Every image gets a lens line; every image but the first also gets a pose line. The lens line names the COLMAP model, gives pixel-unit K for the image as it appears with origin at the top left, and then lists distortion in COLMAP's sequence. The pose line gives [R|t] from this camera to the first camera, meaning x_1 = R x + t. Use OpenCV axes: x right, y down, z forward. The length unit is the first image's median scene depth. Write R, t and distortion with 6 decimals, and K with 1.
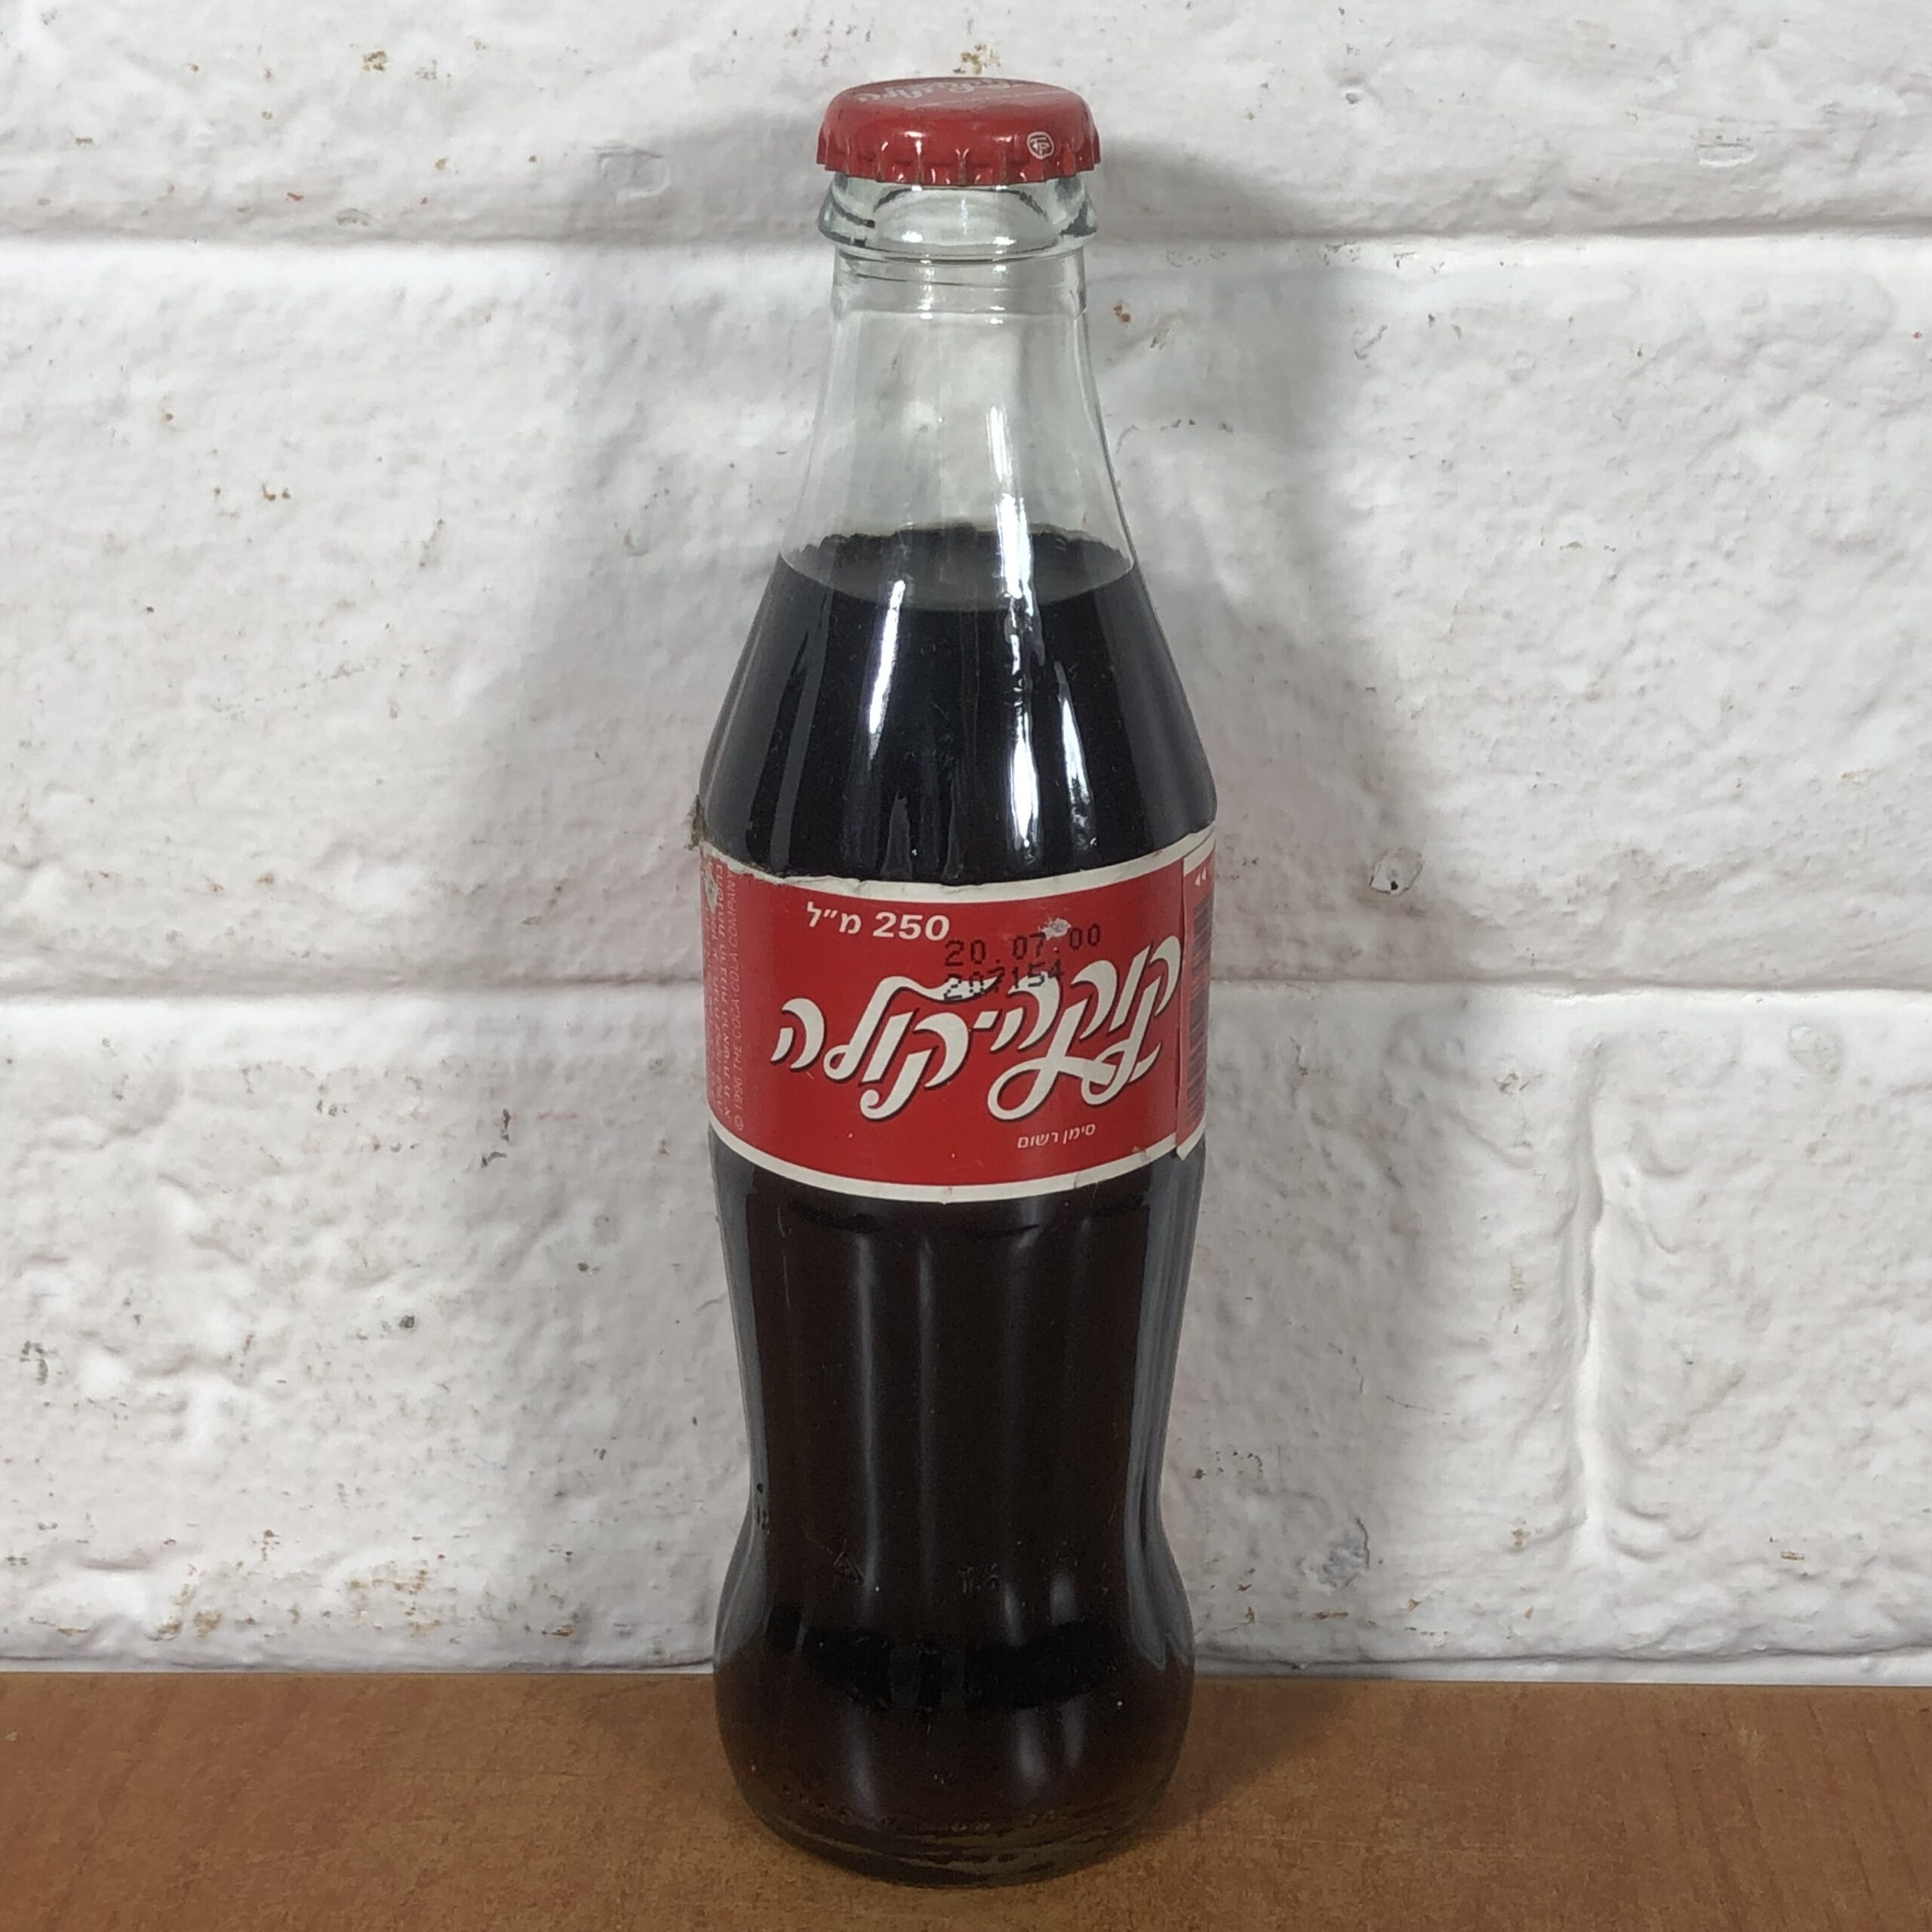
lens RADIAL K [[3619.6, 0, 976.8], [0, 3619.6, 913.6], [0, 0, 1]] dist [0.198204, -0.949495]
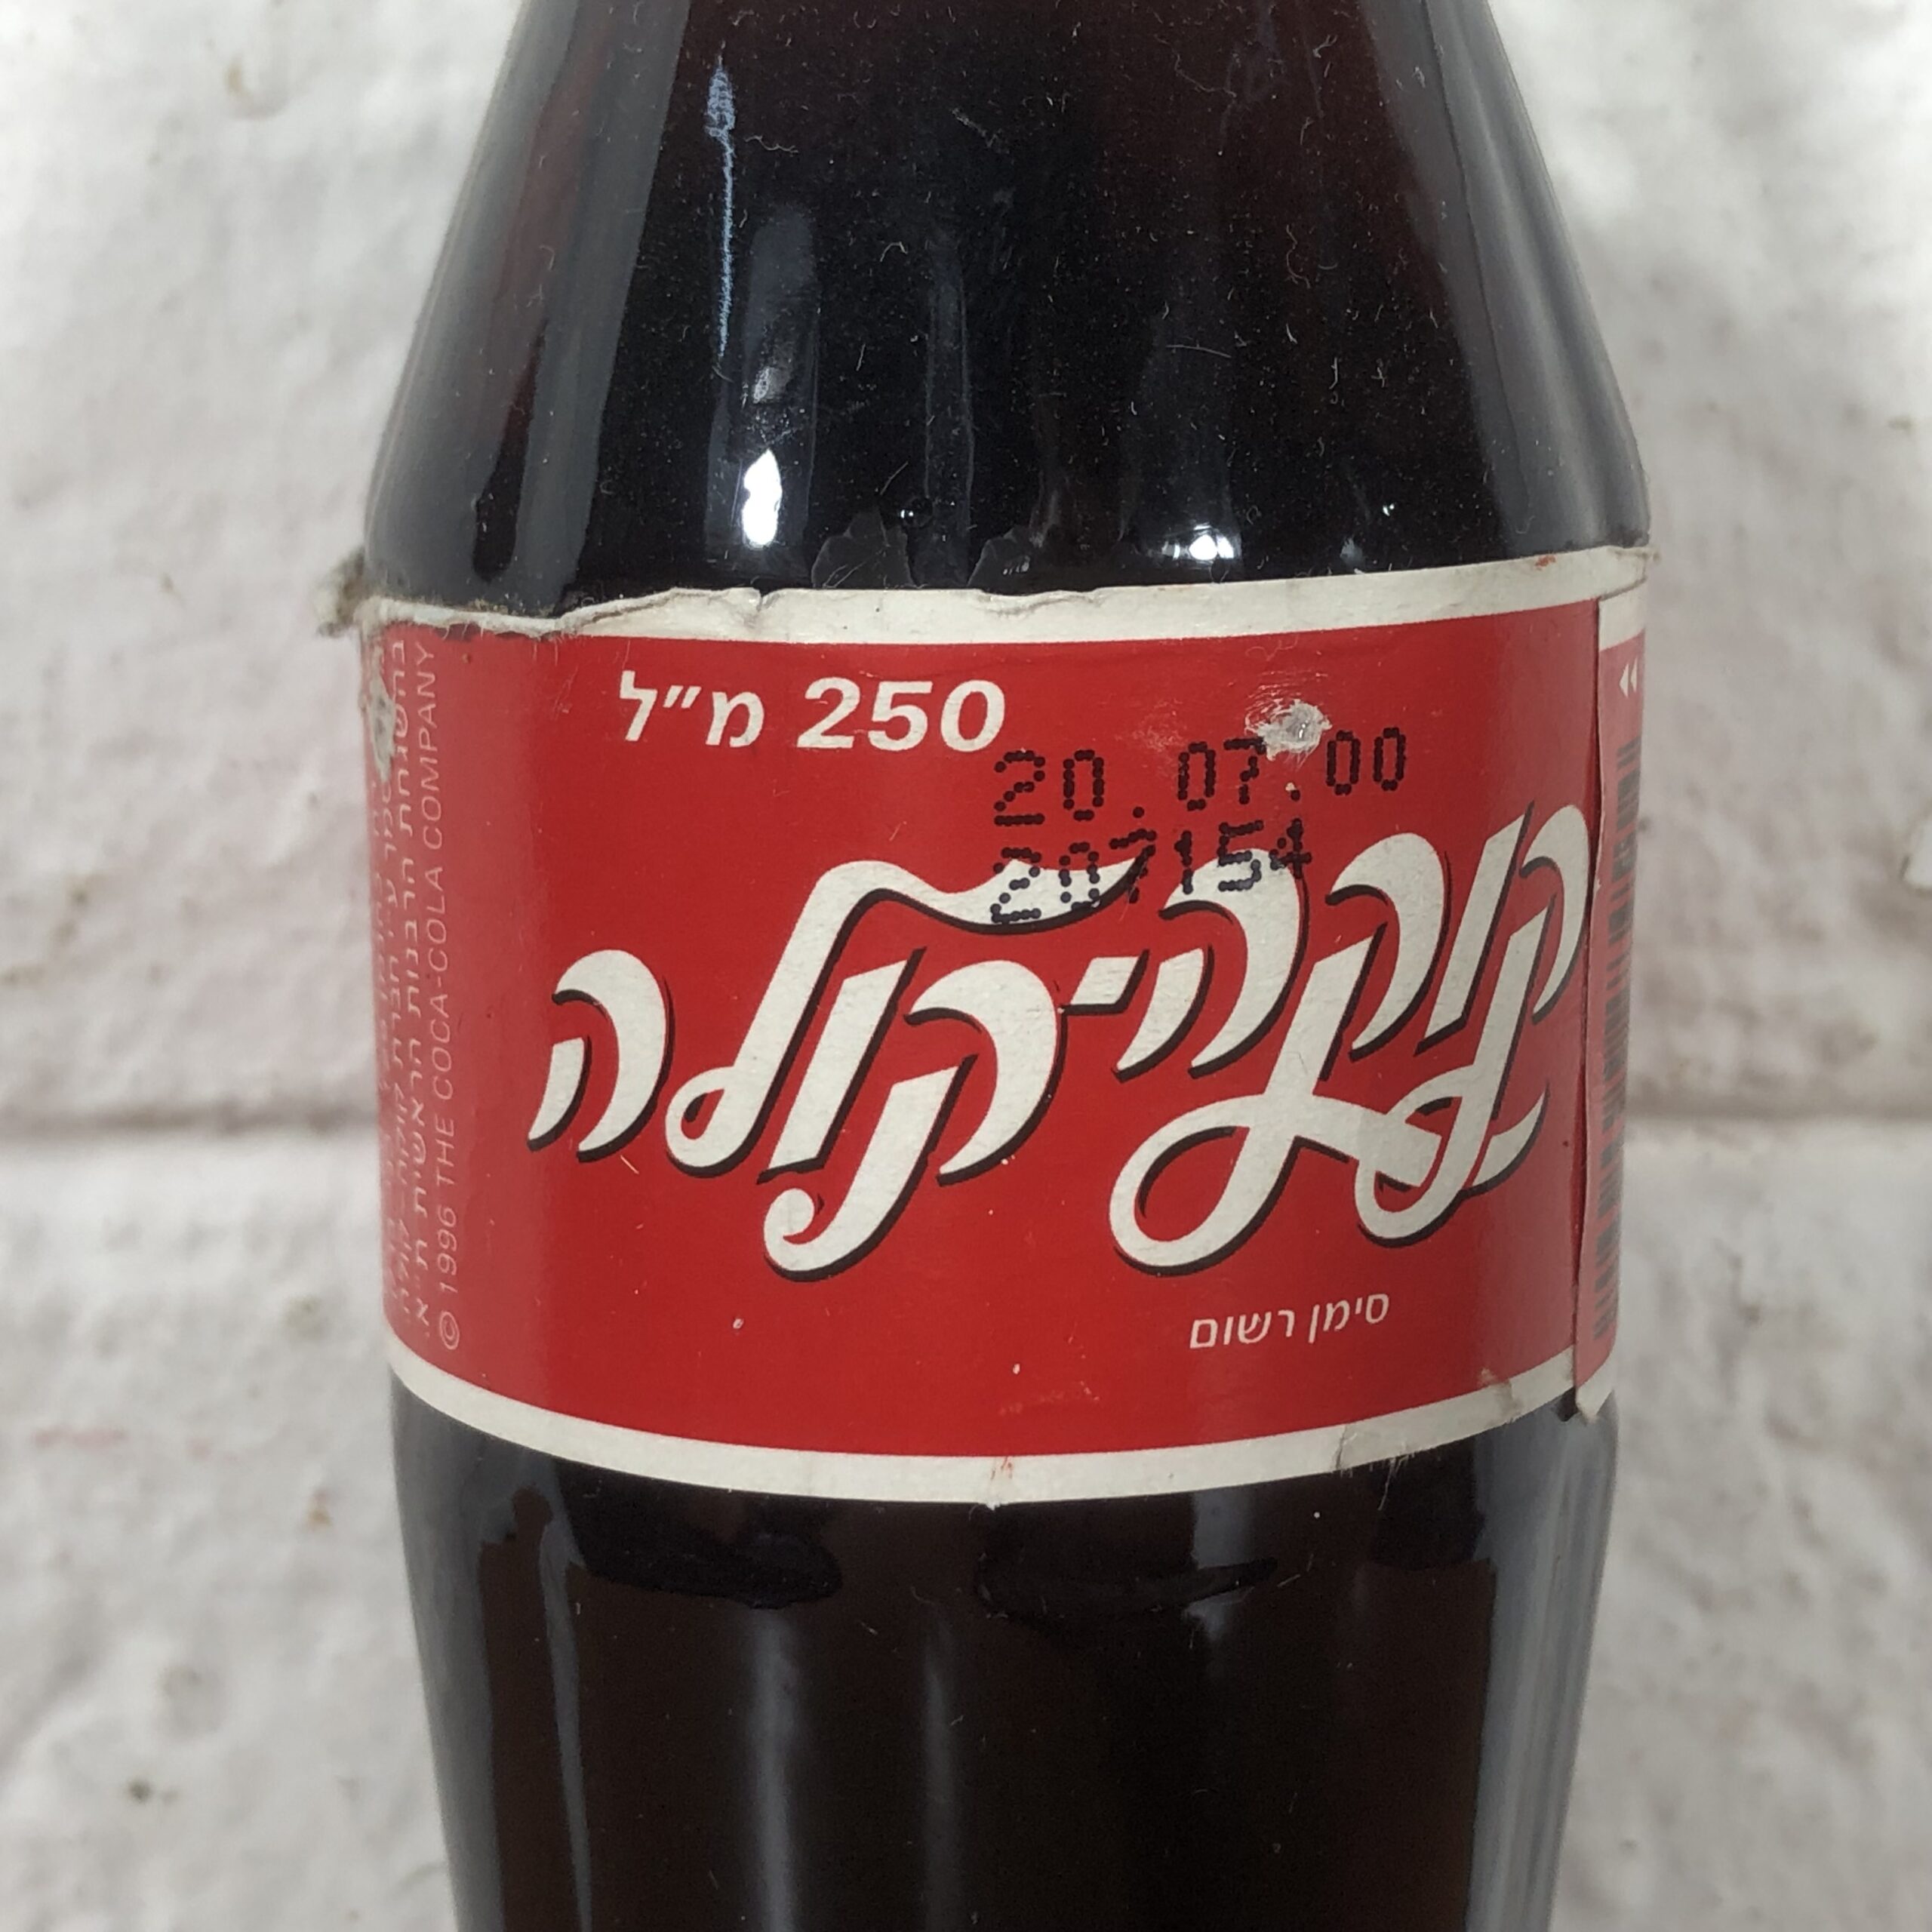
lens RADIAL K [[3693.2, 0, 966.0], [0, 3693.2, 966.0], [0, 0, 1]] dist [0.121157, -0.468700]
pose [[0.999697, -0.007847, 0.023342, -0.020110], [0.011827, 0.984388, -0.175616, 0.092487], [-0.021600, 0.175839, 0.984182, 0.622950]]
